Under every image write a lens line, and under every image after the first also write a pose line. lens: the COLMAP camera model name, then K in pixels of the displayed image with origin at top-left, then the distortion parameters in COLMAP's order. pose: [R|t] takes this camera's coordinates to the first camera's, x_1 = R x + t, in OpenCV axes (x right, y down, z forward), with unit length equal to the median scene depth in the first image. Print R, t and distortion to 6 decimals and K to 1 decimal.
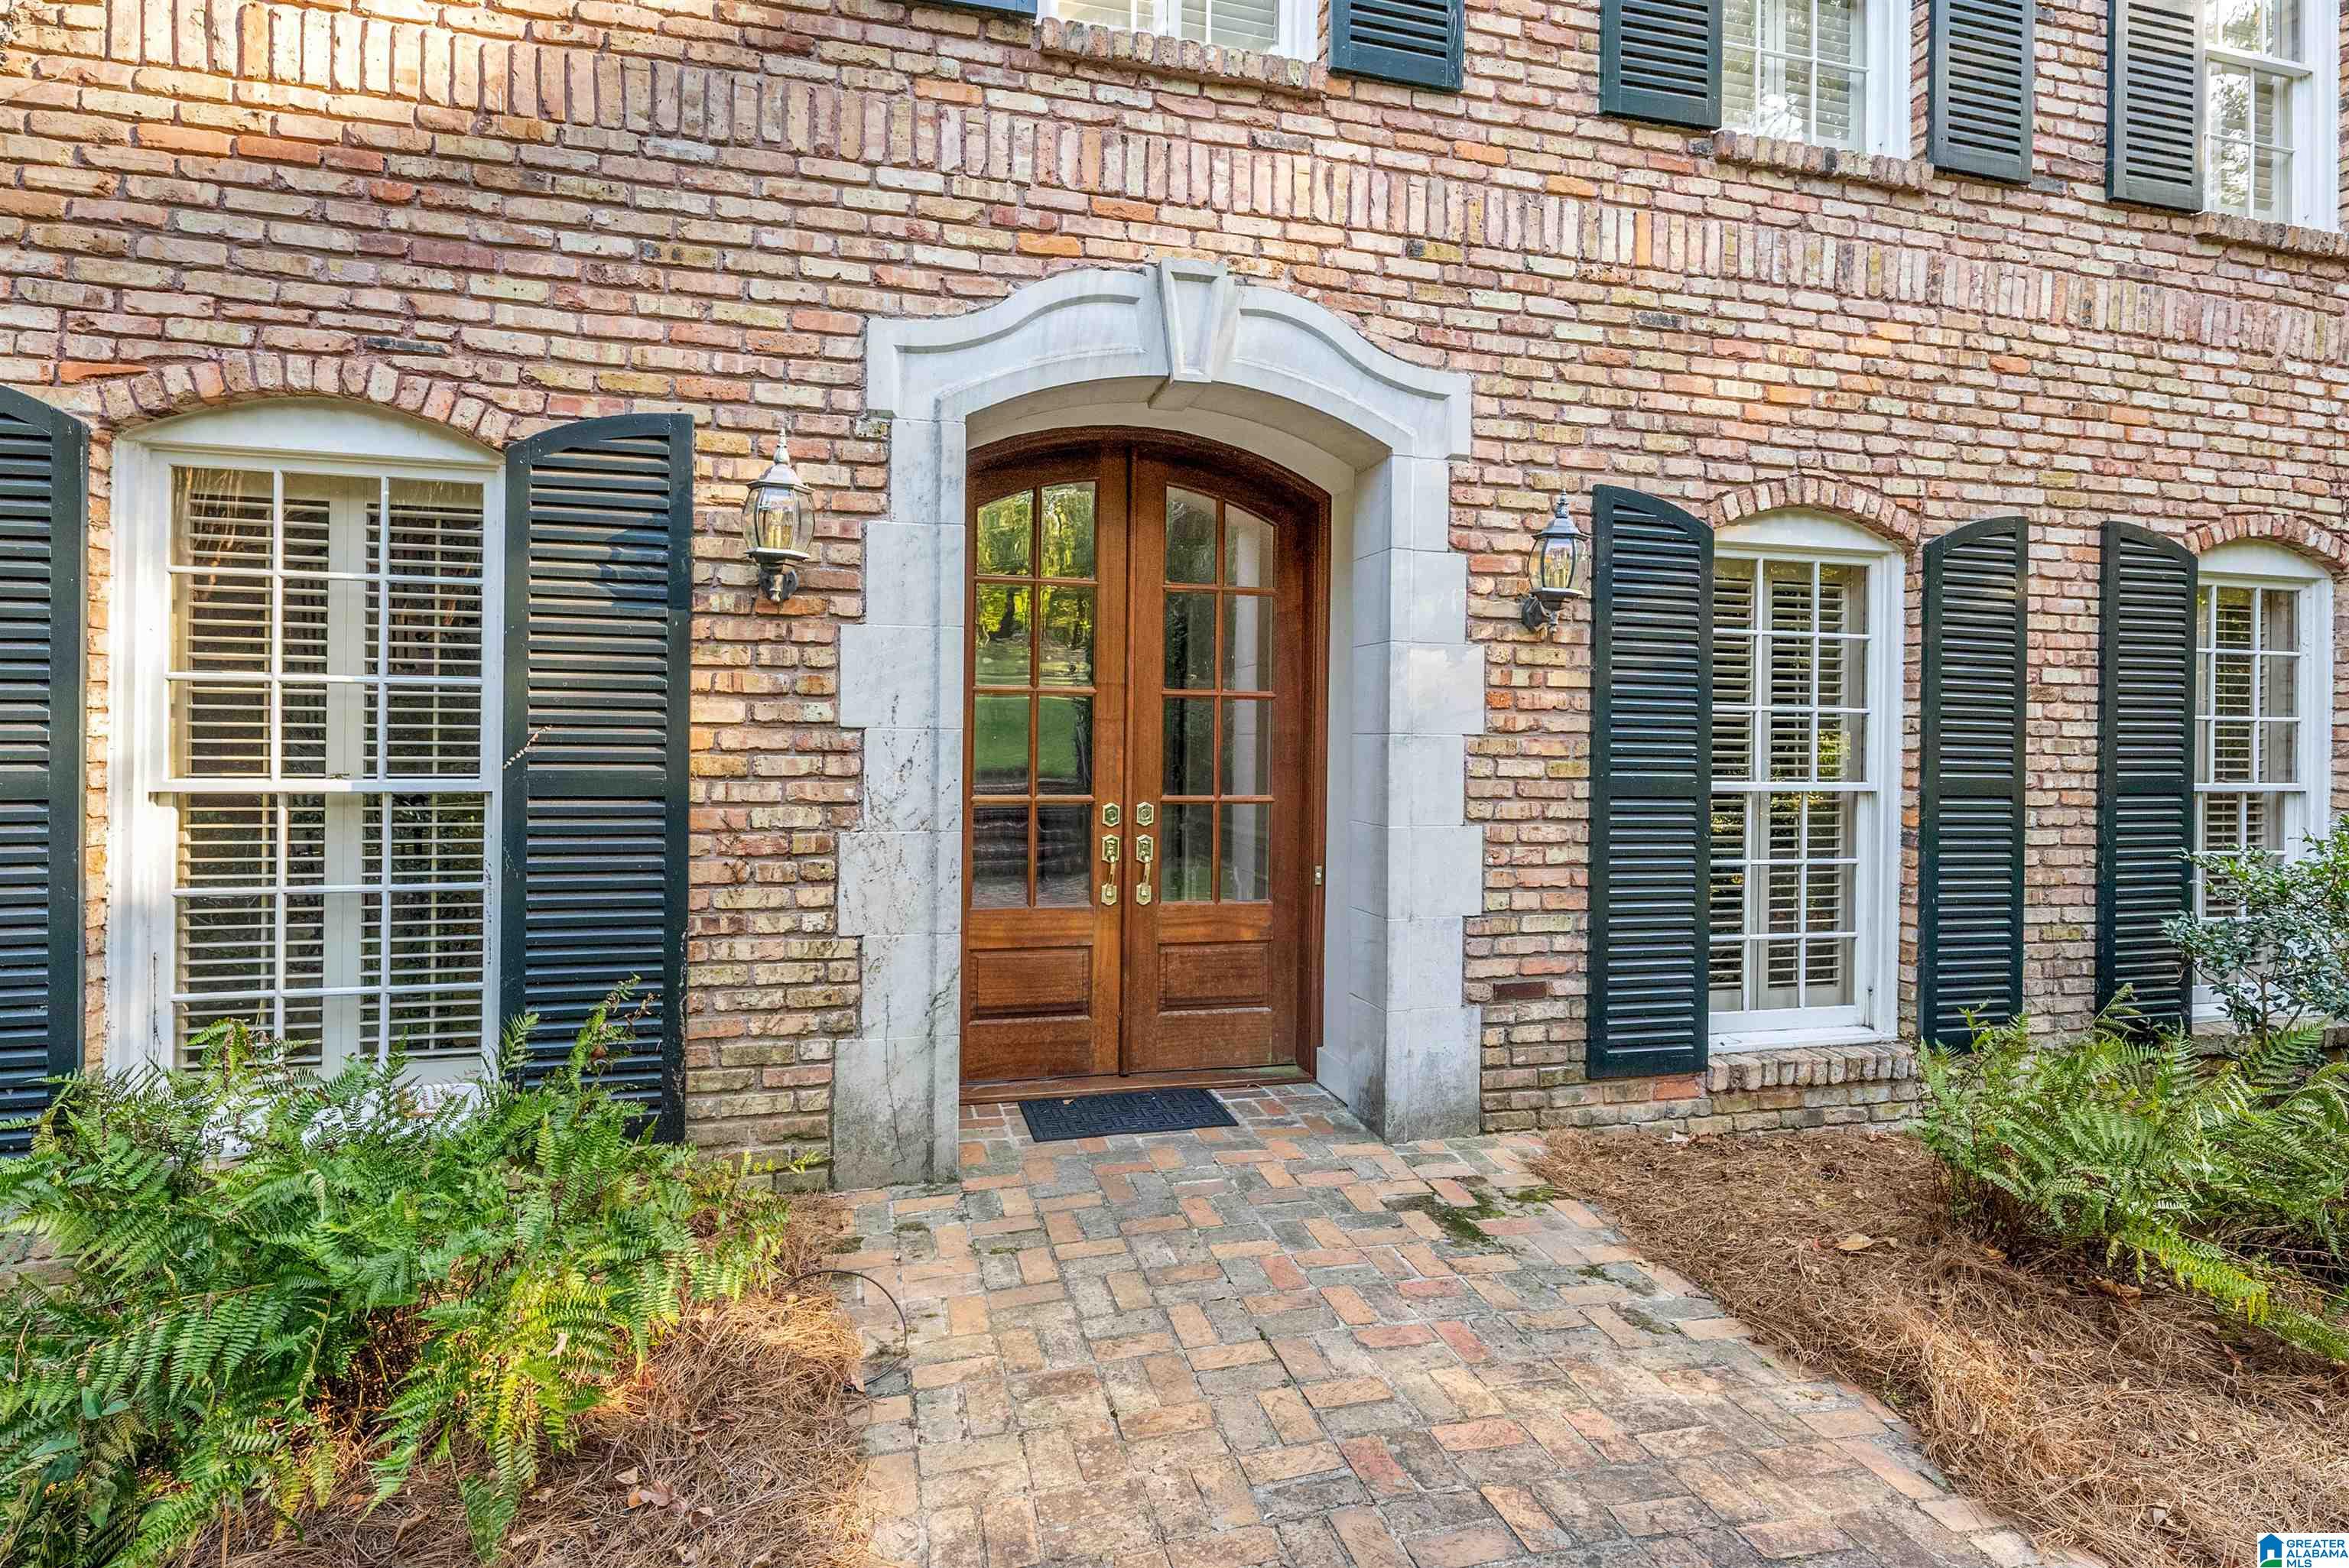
lens RADIAL K [[1187.0, 0, 1174.5], [0, 1187.0, 784.0], [0, 0, 1]] dist [0.001031, 0.001297]
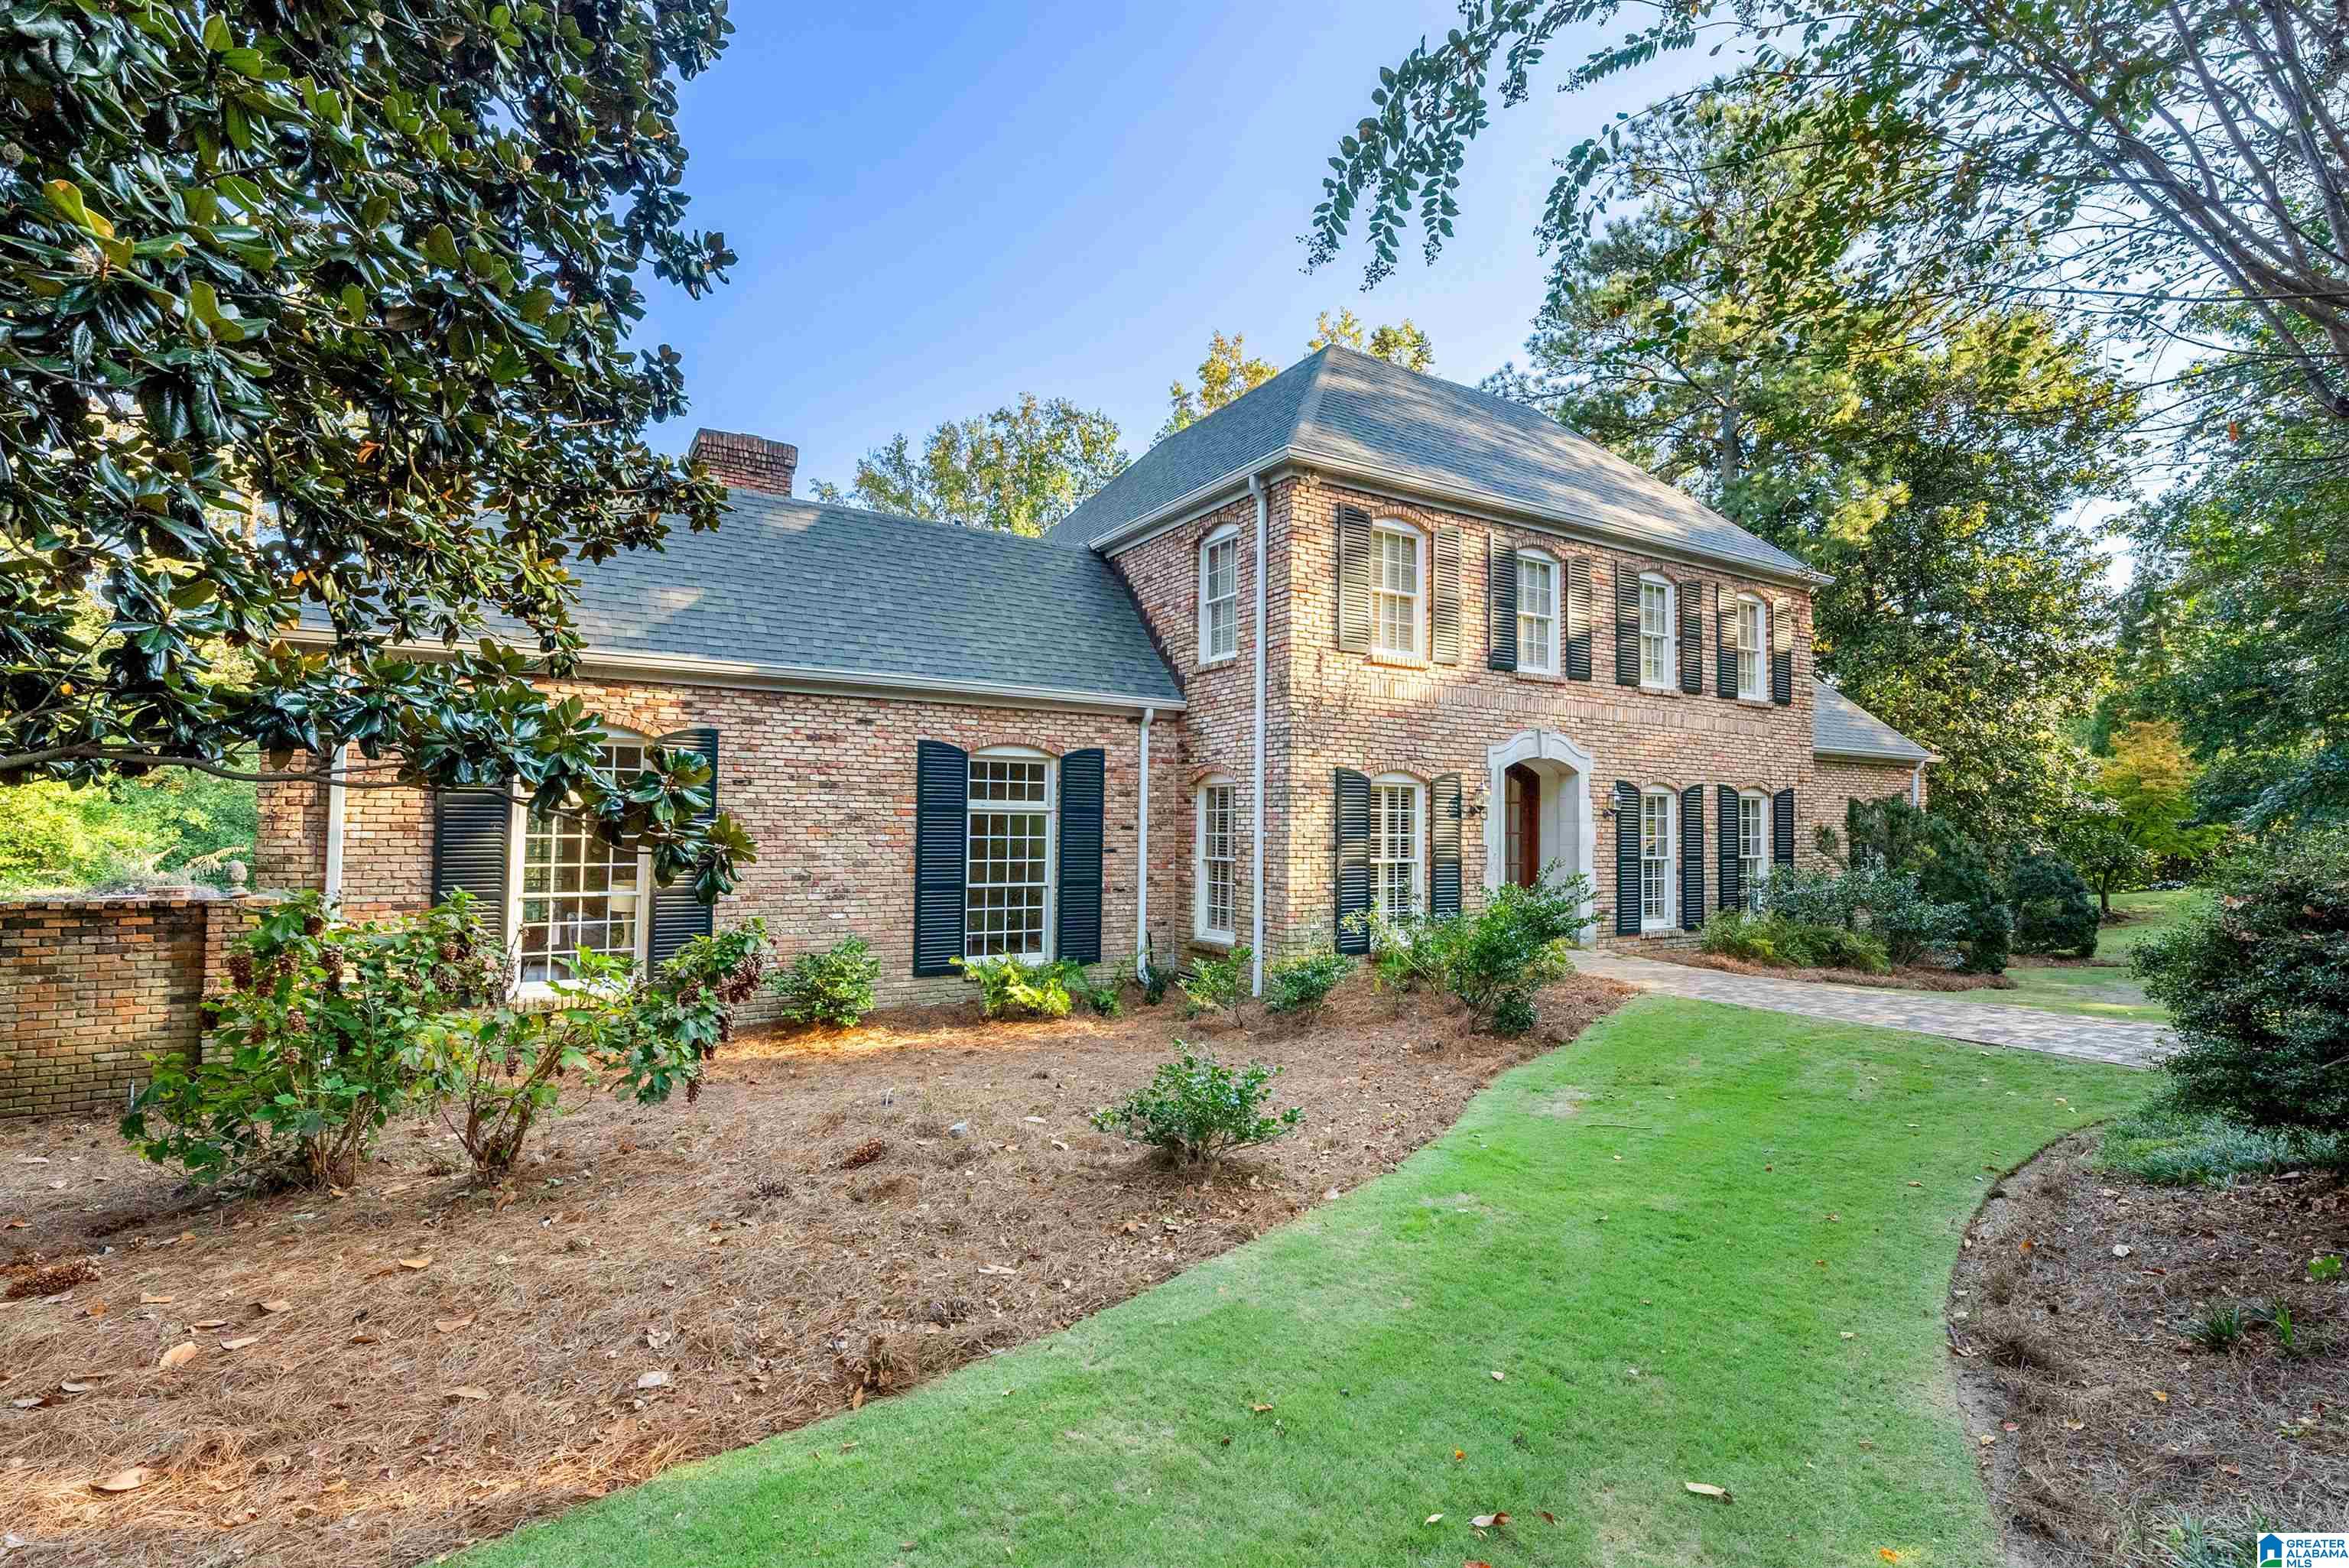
lens RADIAL K [[1064.5, 0, 1193.6], [0, 1064.5, 806.5], [0, 0, 1]] dist [-0.003477, 0.000880]
pose [[0.955695, 0.006956, 0.294278, -1.761907], [0.002863, 0.999454, -0.032923, -0.051007], [-0.294346, 0.032307, 0.955153, -1.681600]]
